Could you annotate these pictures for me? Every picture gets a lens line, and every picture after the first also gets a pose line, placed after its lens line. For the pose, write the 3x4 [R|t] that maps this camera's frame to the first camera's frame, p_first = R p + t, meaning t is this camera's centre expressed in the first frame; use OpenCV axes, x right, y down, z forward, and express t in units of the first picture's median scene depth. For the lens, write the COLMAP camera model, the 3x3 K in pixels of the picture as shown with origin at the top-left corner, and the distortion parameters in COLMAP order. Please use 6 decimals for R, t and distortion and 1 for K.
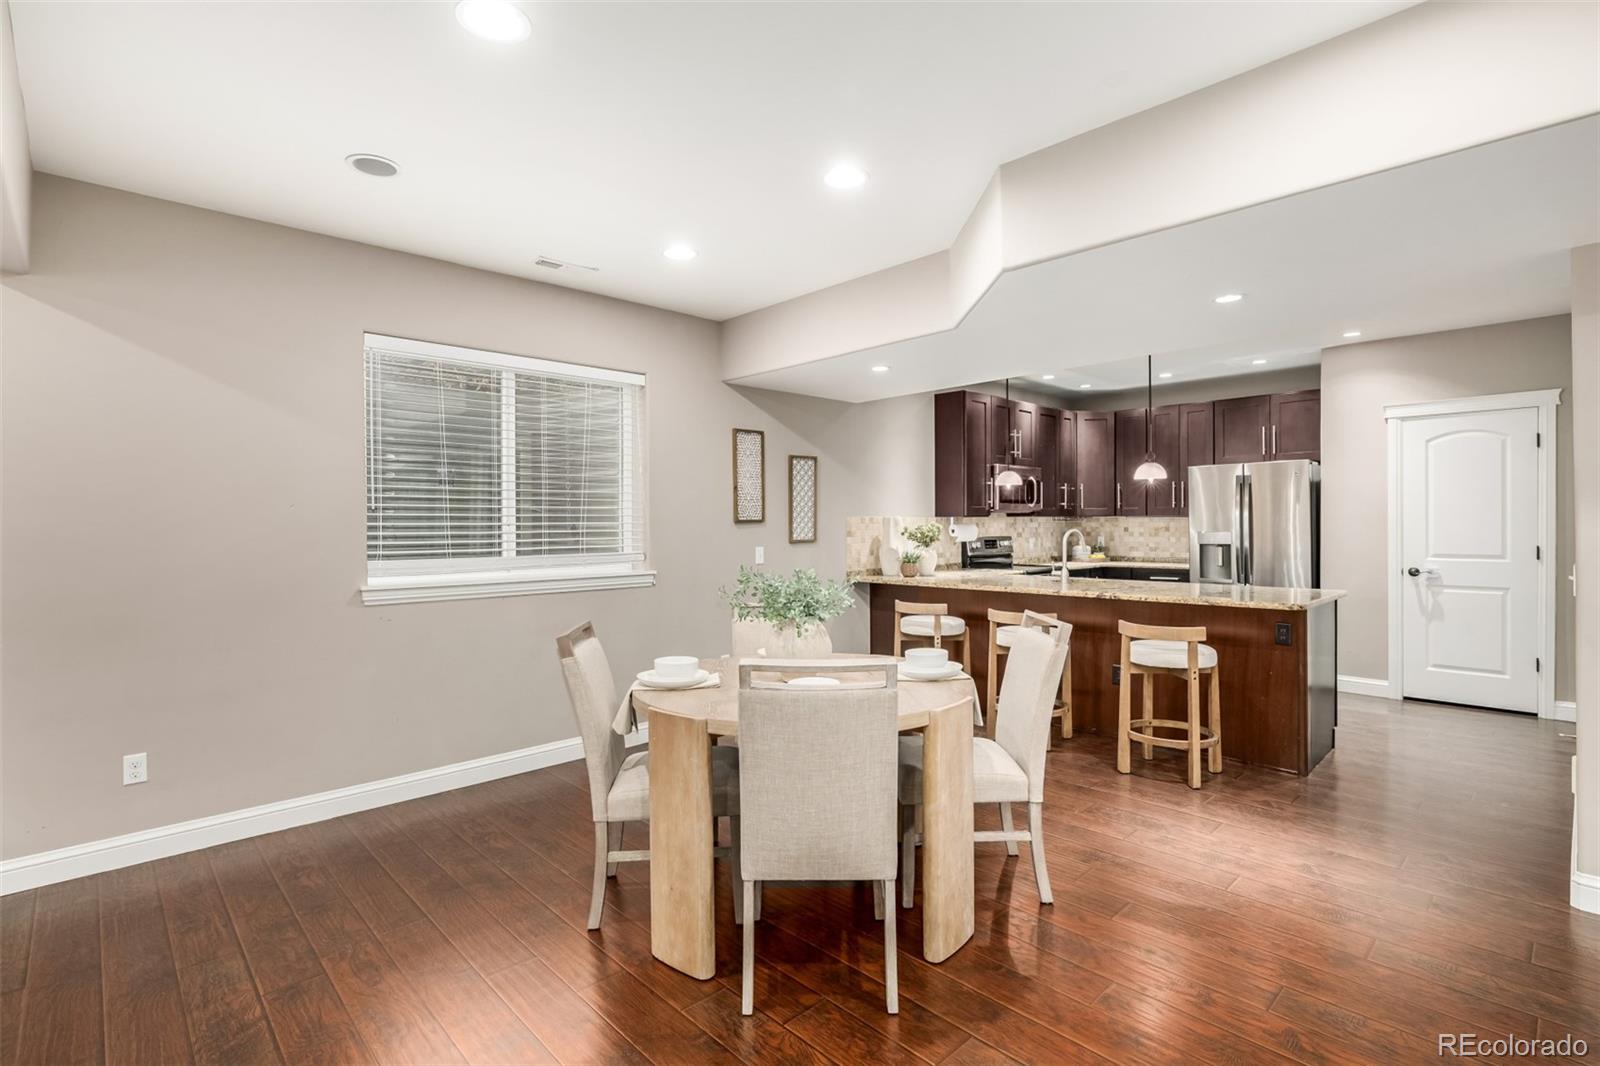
lens RADIAL K [[761.8, 0, 800.8], [0, 761.8, 528.3], [0, 0, 1]] dist [-0.002406, 0.000425]
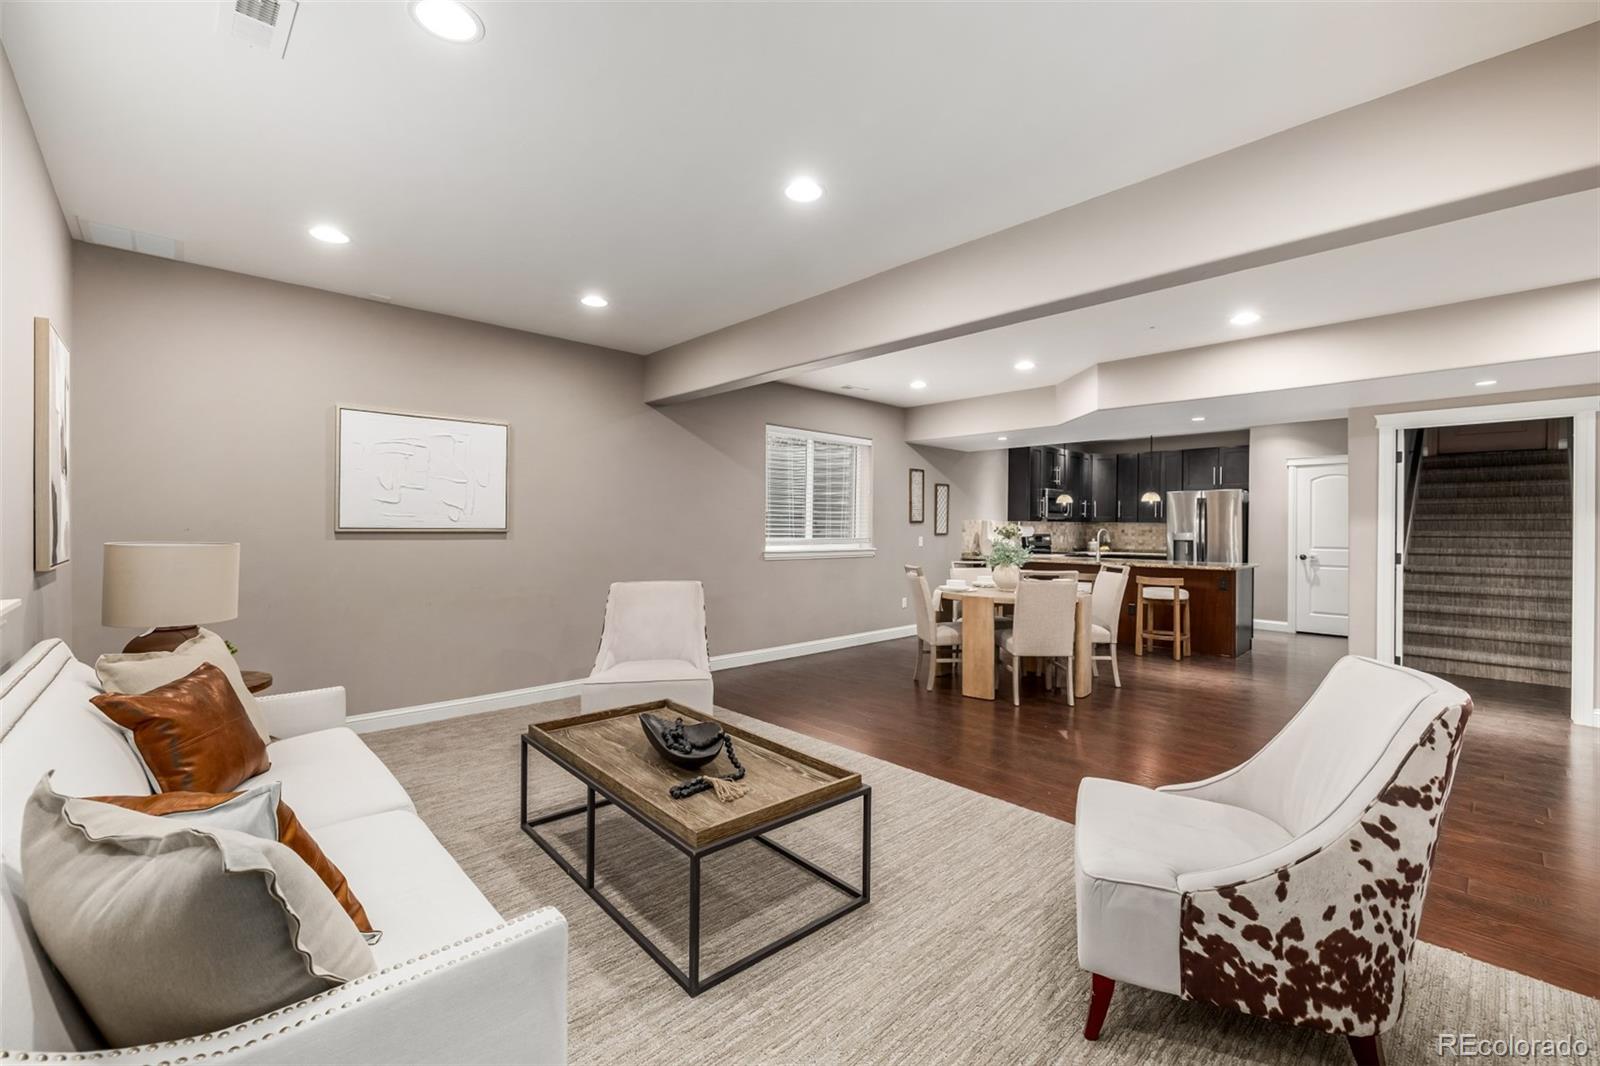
lens RADIAL K [[677.0, 0, 795.8], [0, 677.0, 527.6], [0, 0, 1]] dist [0.000607, -0.000131]
pose [[0.999884, 0.013479, -0.007117, -0.291738], [-0.013520, 0.999892, -0.005727, 0.014607], [0.007039, 0.005822, 0.999958, -0.481166]]
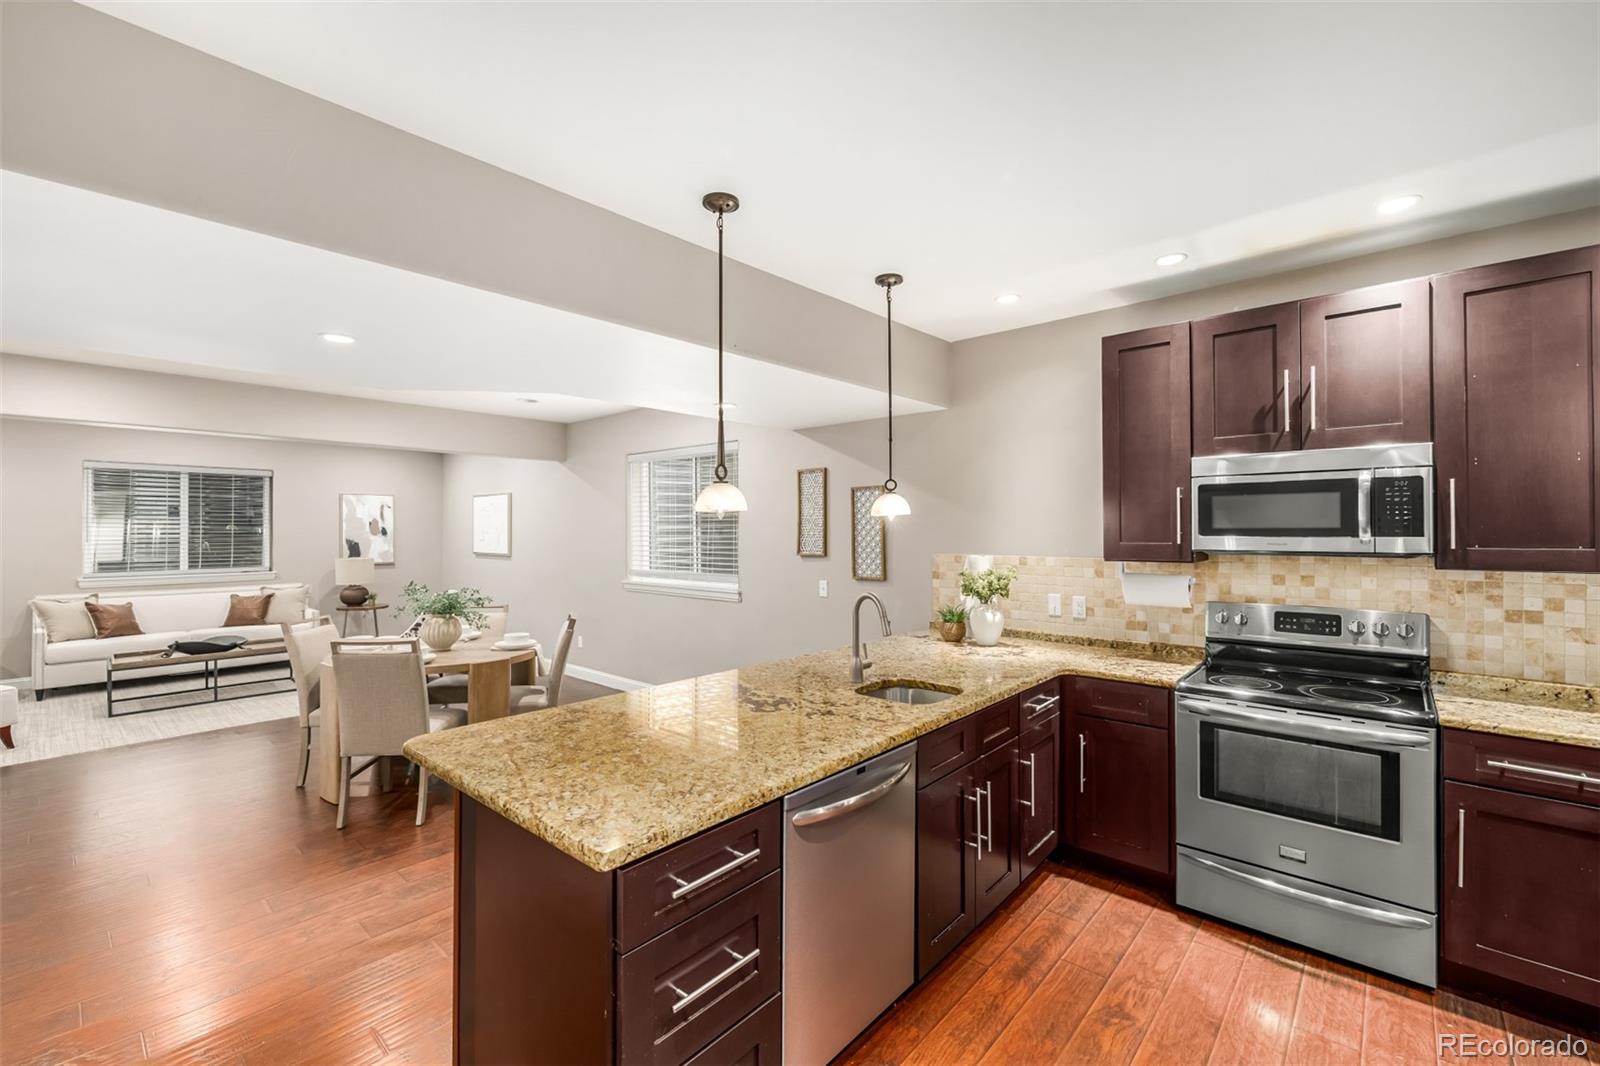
lens RADIAL K [[677.0, 0, 798.5], [0, 677.0, 524.9], [0, 0, 1]] dist [0.000607, -0.000131]
pose [[0.074340, -0.002651, -0.997229, 0.760814], [-0.006391, 0.999975, -0.003134, -0.041984], [0.997212, 0.006607, 0.074321, 0.800205]]
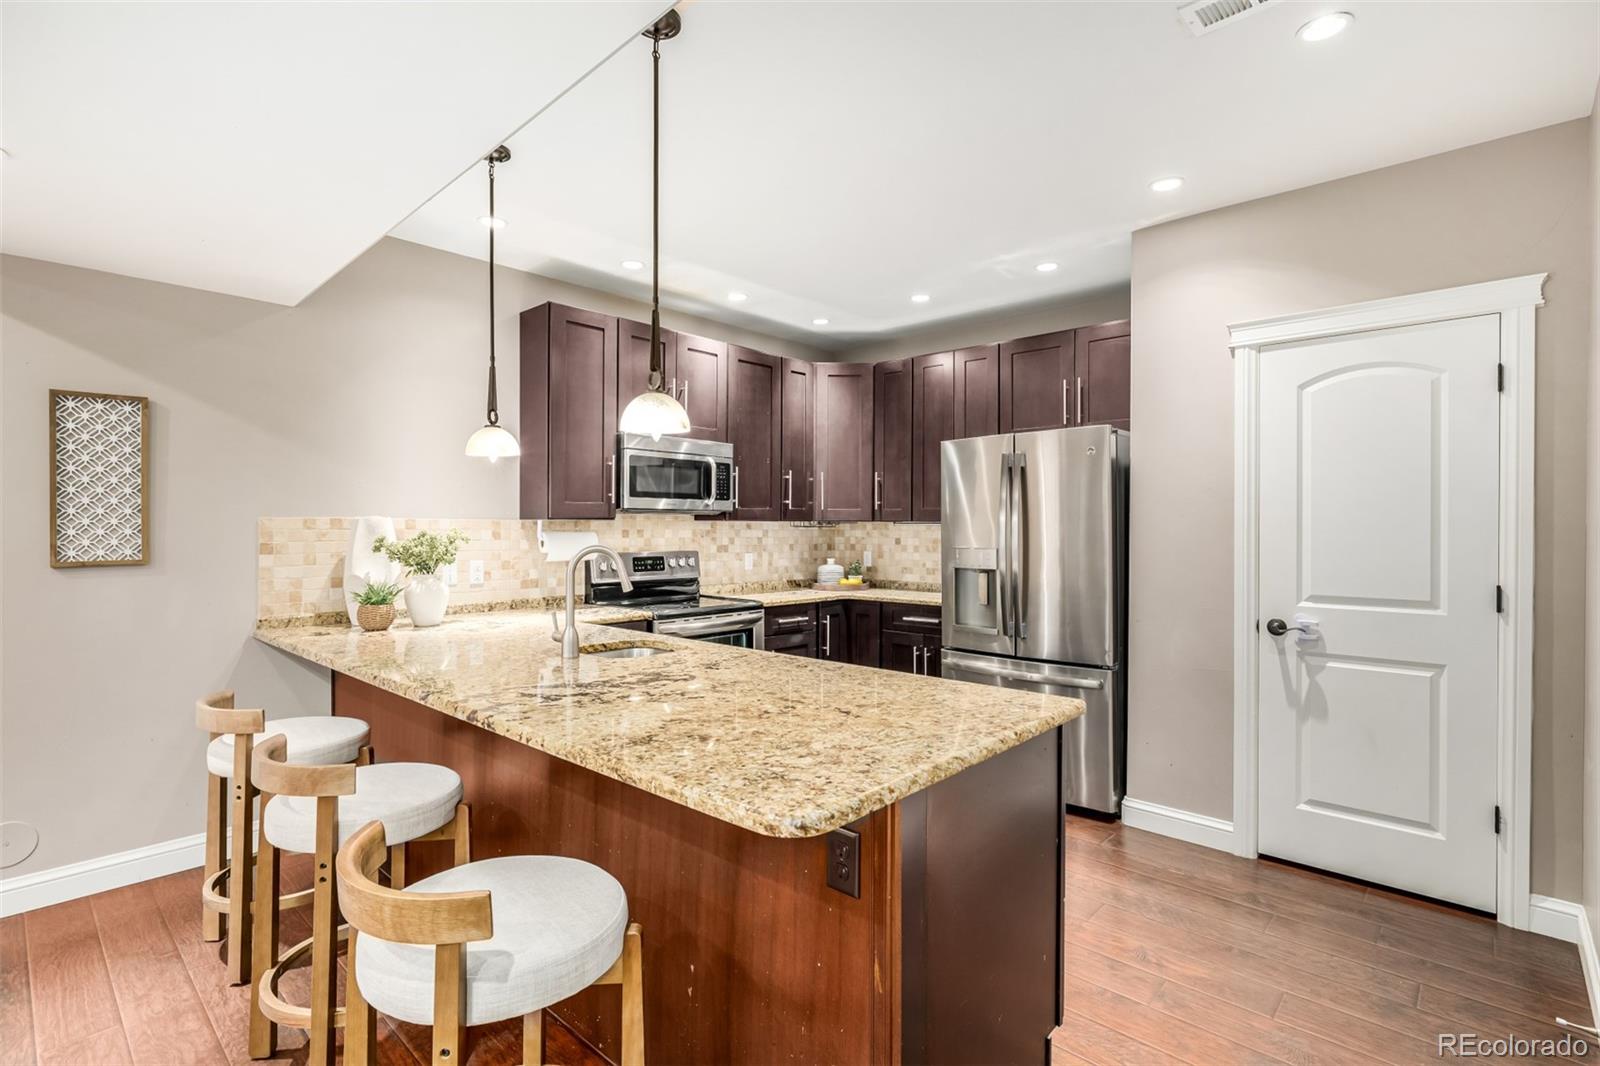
lens RADIAL K [[761.8, 0, 799.1], [0, 761.8, 530.0], [0, 0, 1]] dist [-0.002406, 0.000425]
pose [[0.998282, 0.009049, 0.057889, 0.404493], [-0.008828, 0.999953, -0.004067, -0.006707], [-0.057923, 0.003549, 0.998315, 0.444676]]
